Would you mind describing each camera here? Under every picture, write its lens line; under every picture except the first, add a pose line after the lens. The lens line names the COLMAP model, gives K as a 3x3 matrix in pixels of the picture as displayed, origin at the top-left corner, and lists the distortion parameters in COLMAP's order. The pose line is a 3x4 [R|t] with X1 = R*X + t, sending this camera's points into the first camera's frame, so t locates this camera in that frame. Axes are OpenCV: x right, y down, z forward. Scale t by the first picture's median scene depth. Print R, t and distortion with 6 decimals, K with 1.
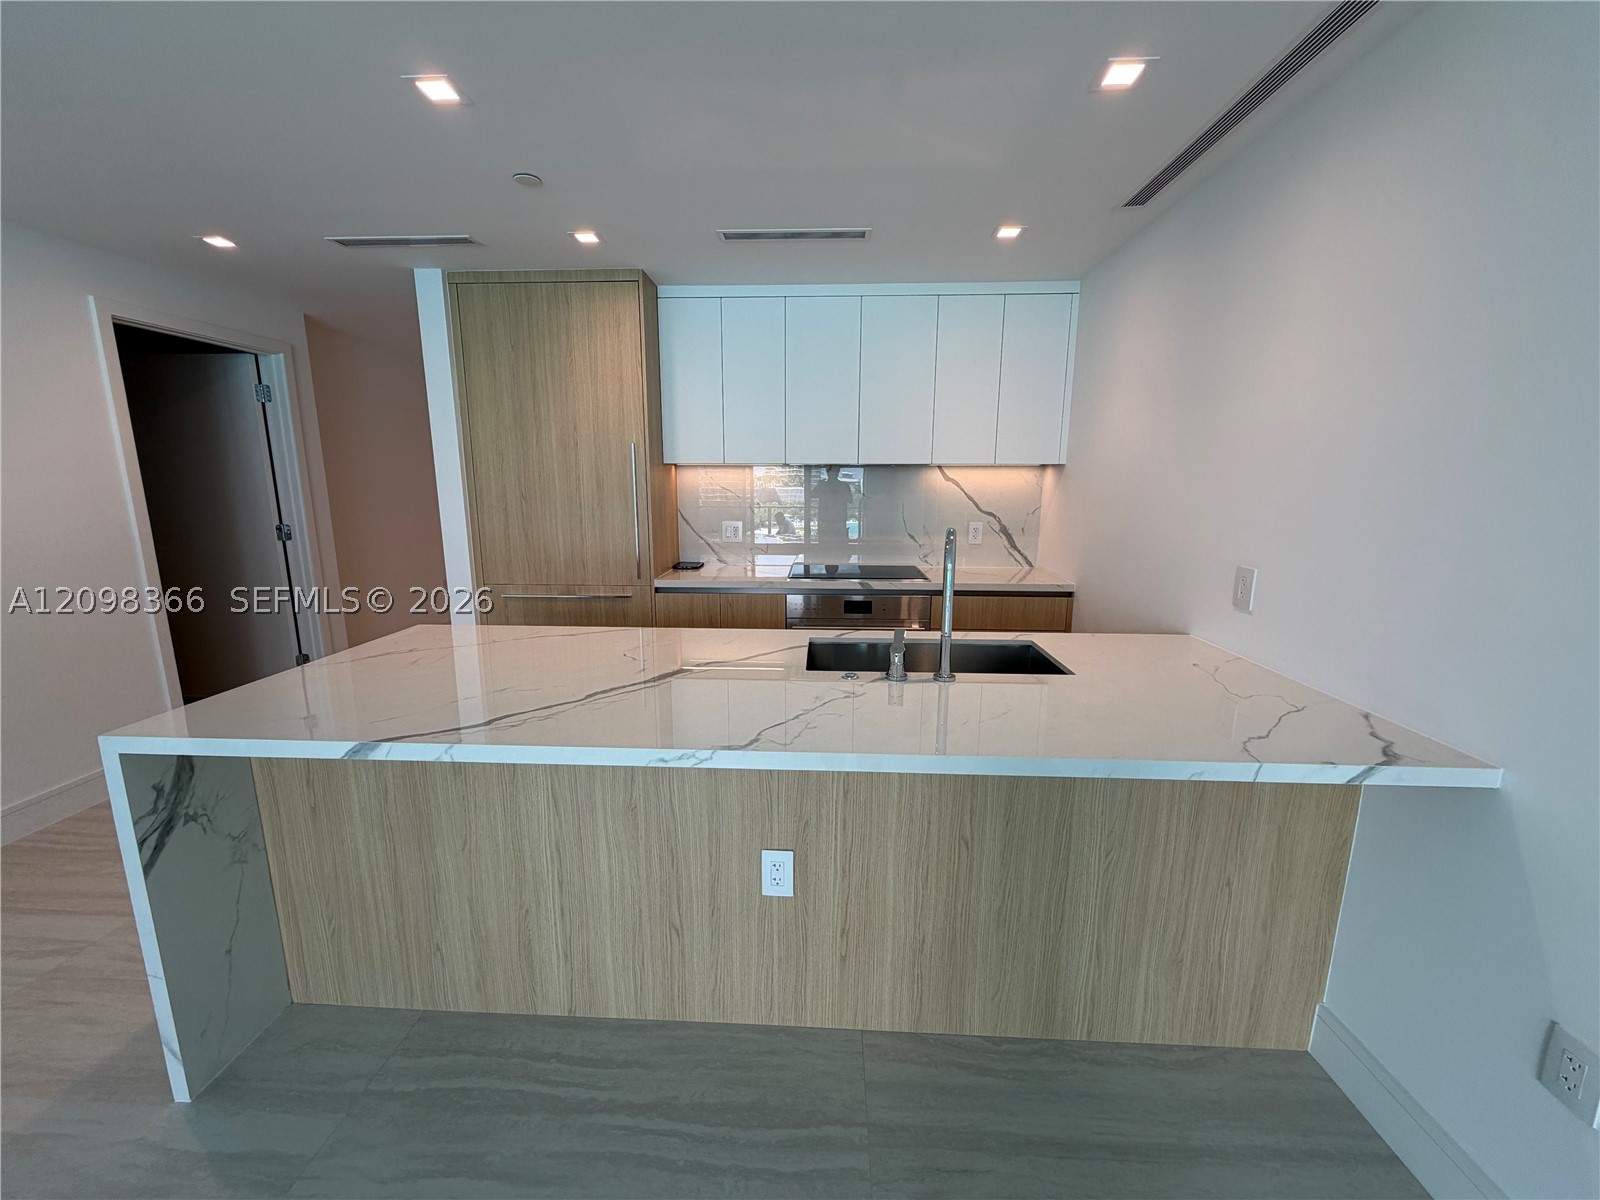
lens RADIAL K [[636.0, 0, 794.8], [0, 636.0, 601.1], [0, 0, 1]] dist [0.000263, -0.000712]
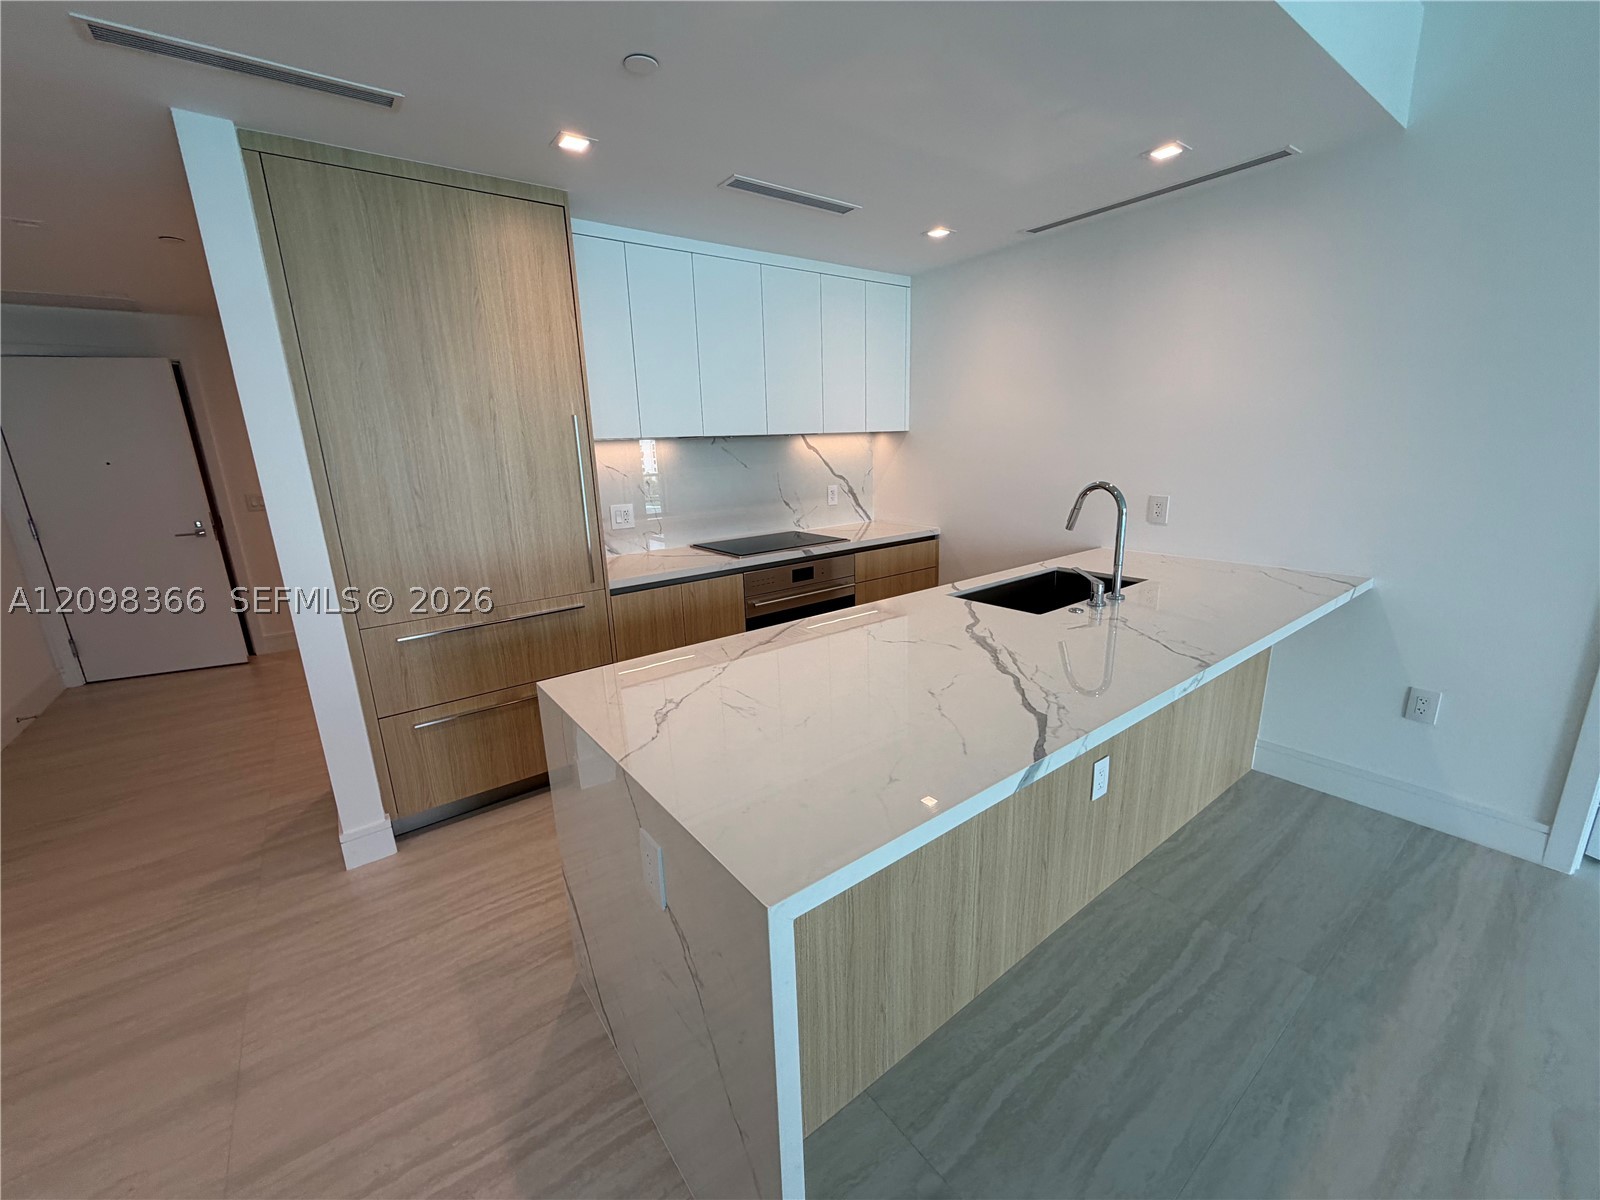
lens RADIAL K [[636.0, 0, 794.8], [0, 636.0, 601.1], [0, 0, 1]] dist [0.000263, -0.000712]
pose [[0.769421, -0.183446, 0.611832, -0.589409], [0.154445, 0.982879, 0.100472, -0.057485], [-0.619788, 0.017189, 0.784581, 0.210273]]
